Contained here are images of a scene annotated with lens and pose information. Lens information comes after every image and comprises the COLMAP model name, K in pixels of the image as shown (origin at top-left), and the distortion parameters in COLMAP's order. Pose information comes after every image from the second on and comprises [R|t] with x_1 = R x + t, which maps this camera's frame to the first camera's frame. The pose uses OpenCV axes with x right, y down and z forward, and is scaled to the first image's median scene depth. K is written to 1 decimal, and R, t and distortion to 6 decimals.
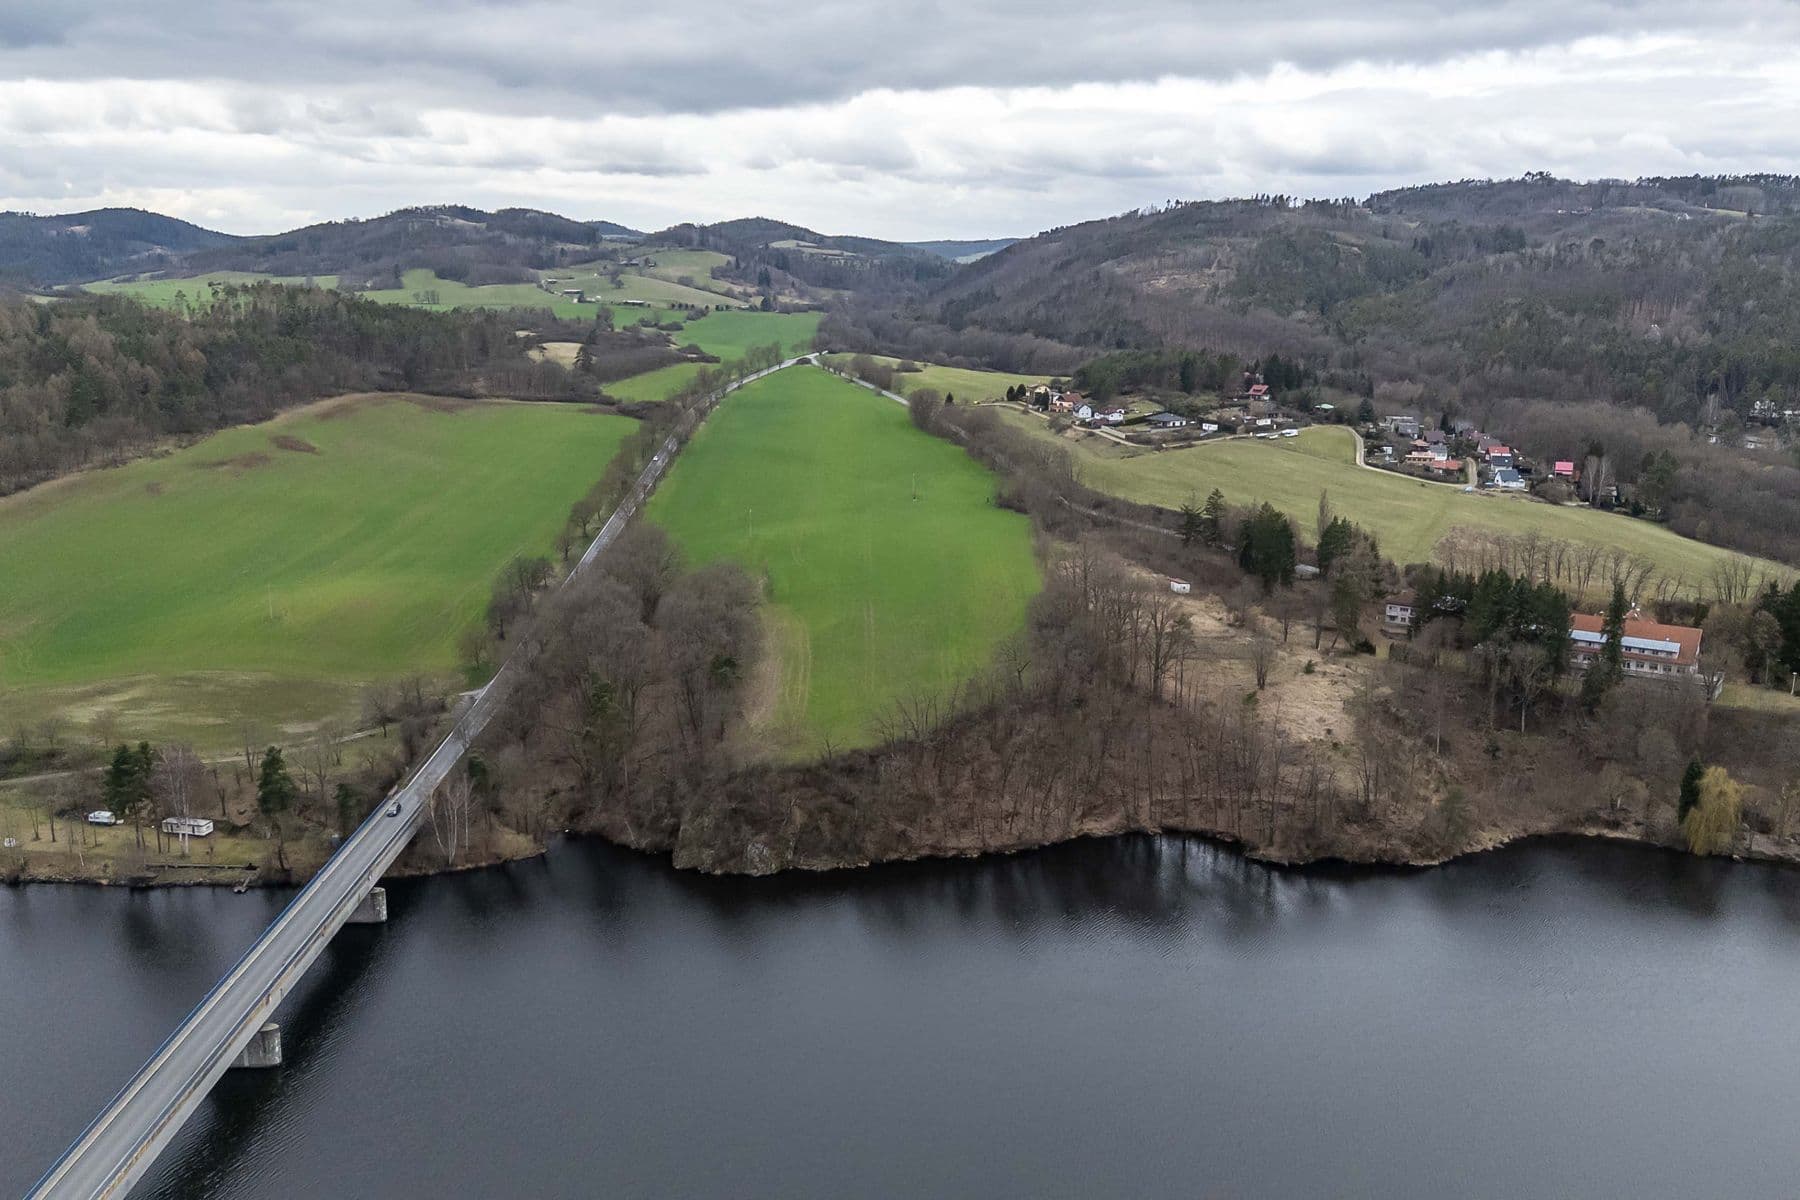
lens RADIAL K [[1558.6, 0, 900.2], [0, 1558.6, 605.6], [0, 0, 1]] dist [0.085157, -0.091070]
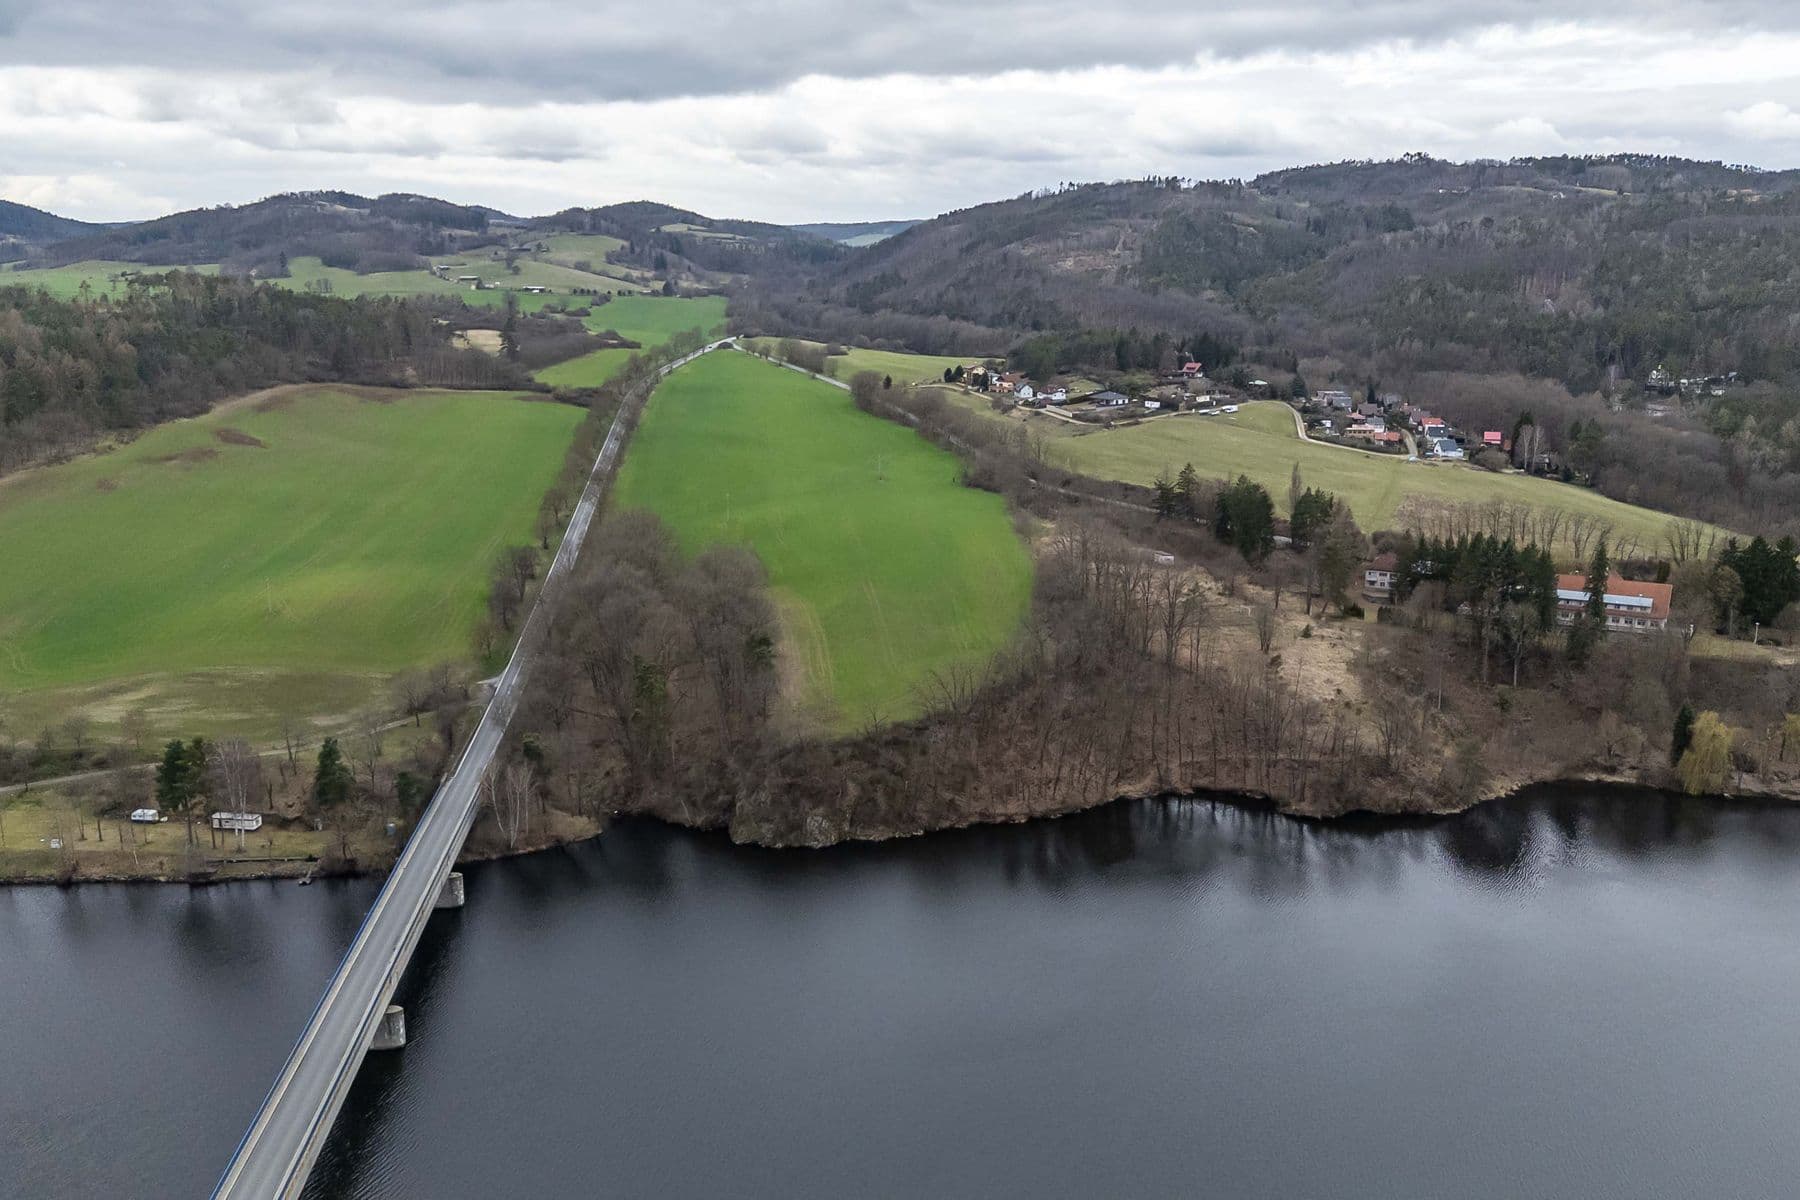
lens RADIAL K [[1558.6, 0, 900.3], [0, 1558.6, 605.9], [0, 0, 1]] dist [0.085157, -0.091070]
pose [[0.996666, -0.027181, 0.076933, -0.048854], [0.026376, 0.999586, 0.011461, 0.001766], [-0.077212, -0.009394, 0.996970, -0.009772]]
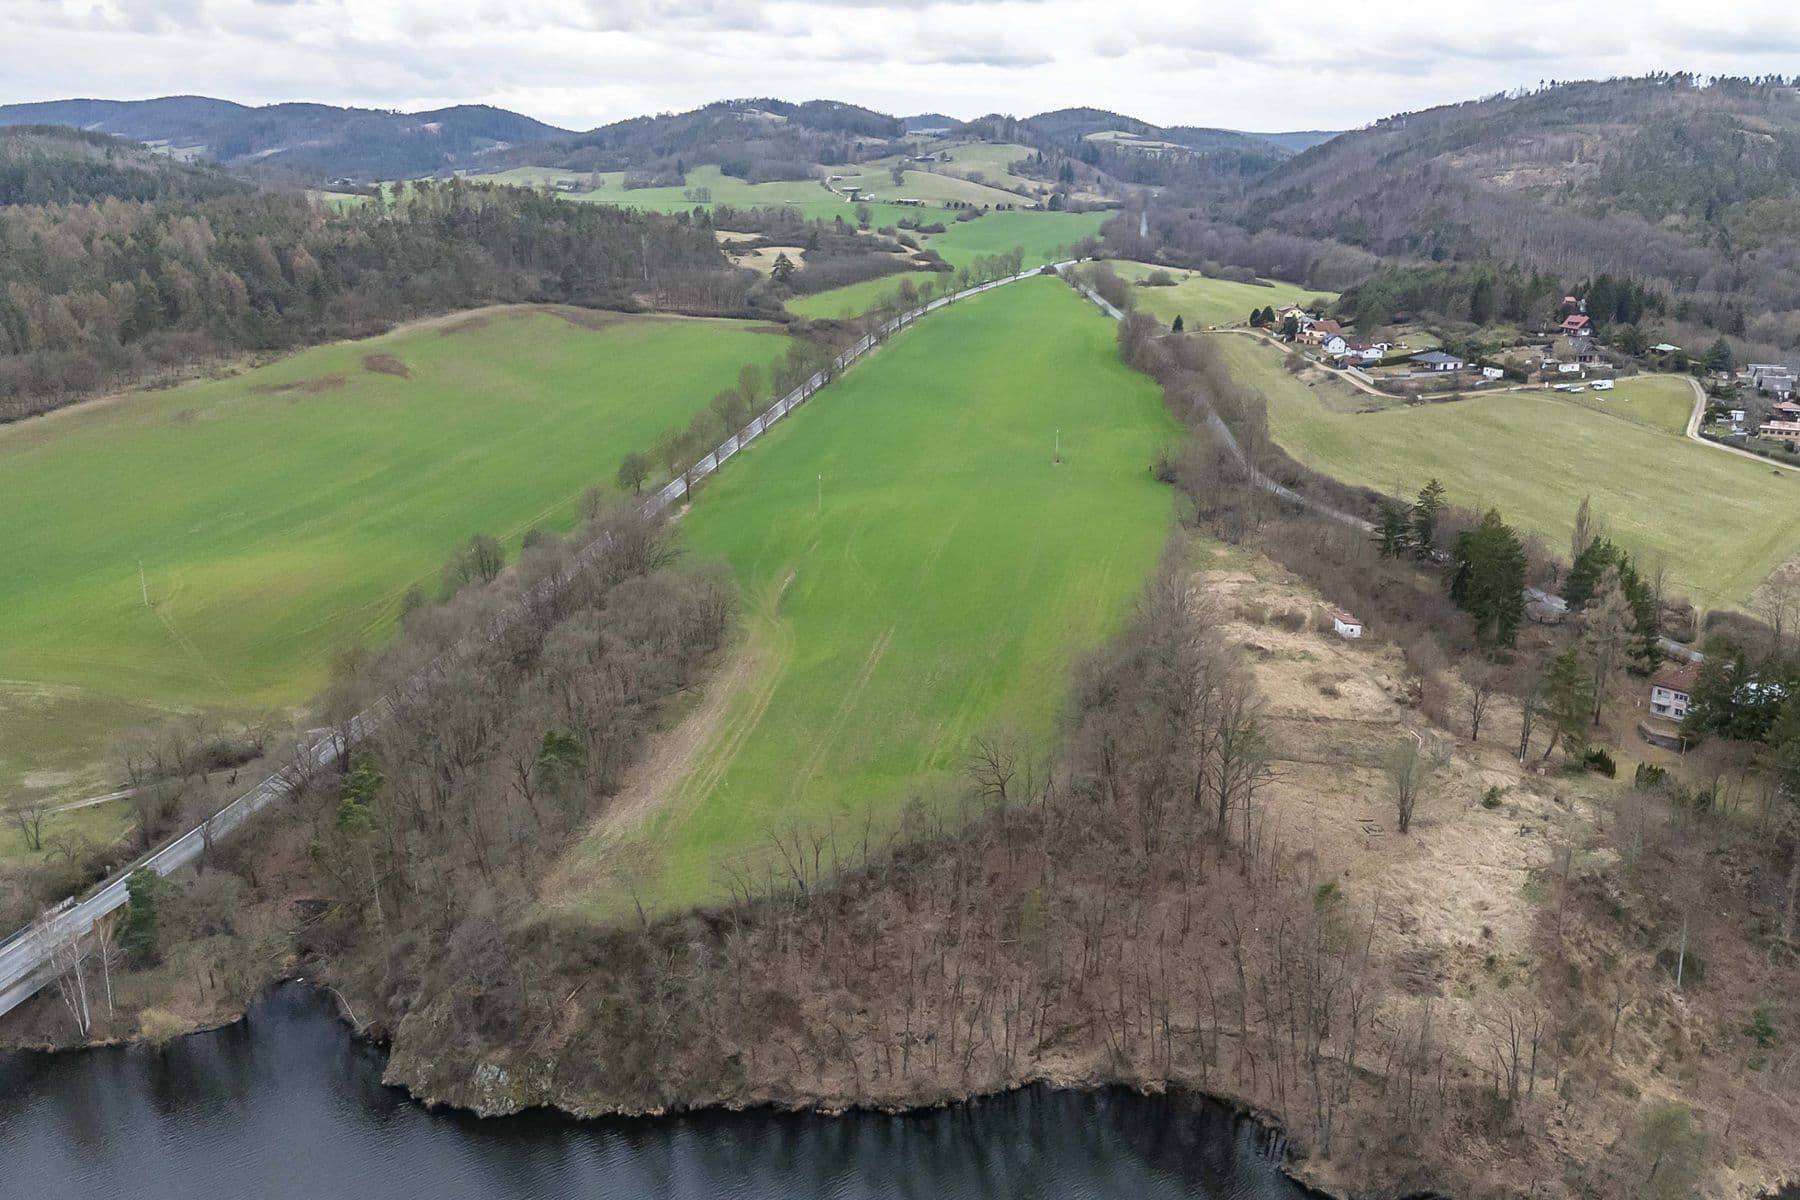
lens RADIAL K [[1558.6, 0, 902.8], [0, 1558.6, 600.7], [0, 0, 1]] dist [0.085157, -0.091070]
pose [[0.974974, 0.061493, -0.213645, 0.088211], [-0.048624, 0.996701, 0.064978, -0.038911], [0.216936, -0.052963, 0.974748, 0.181182]]
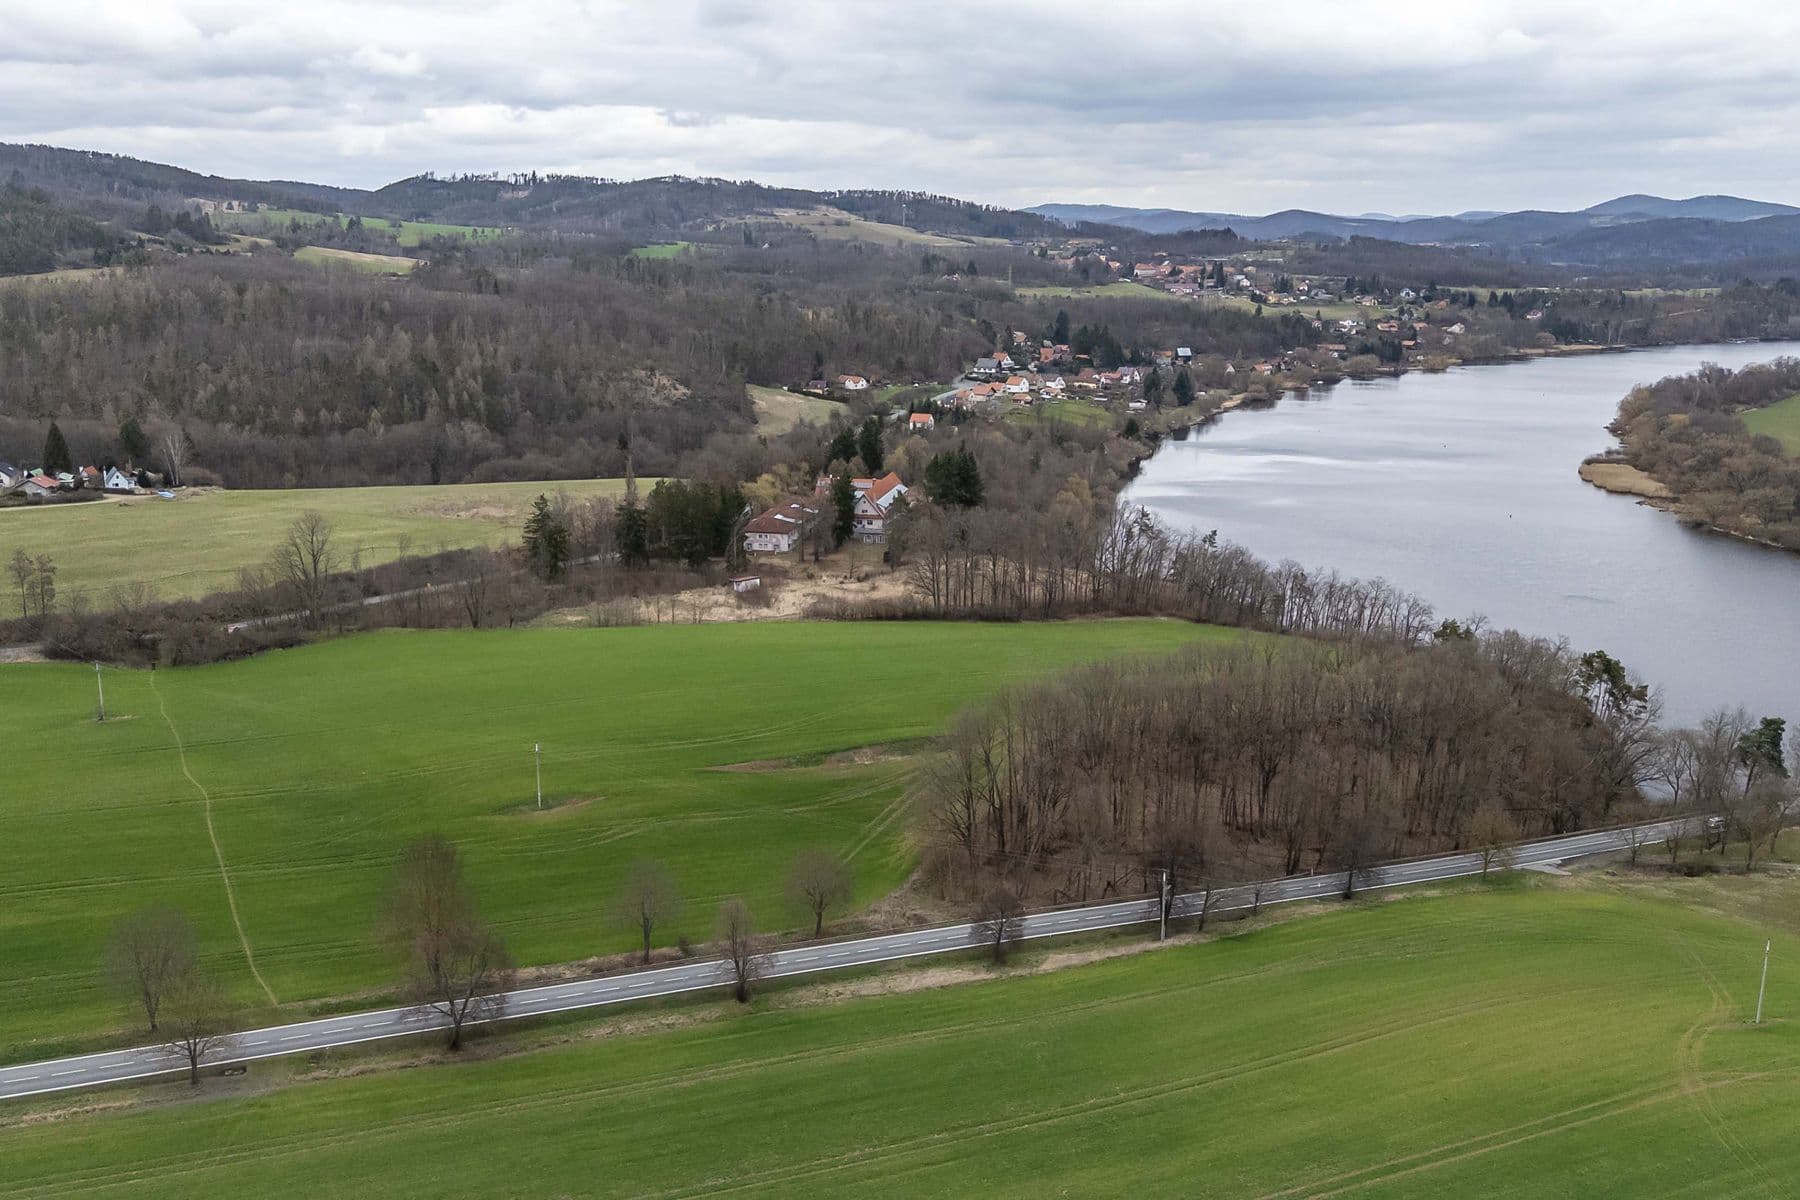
lens RADIAL K [[1558.6, 0, 902.5], [0, 1558.6, 596.1], [0, 0, 1]] dist [0.085157, -0.091070]
pose [[-0.405397, -0.216064, 0.888240, -0.396545], [0.192587, 0.929672, 0.314040, -0.166237], [-0.893624, 0.298374, -0.335275, 0.789608]]
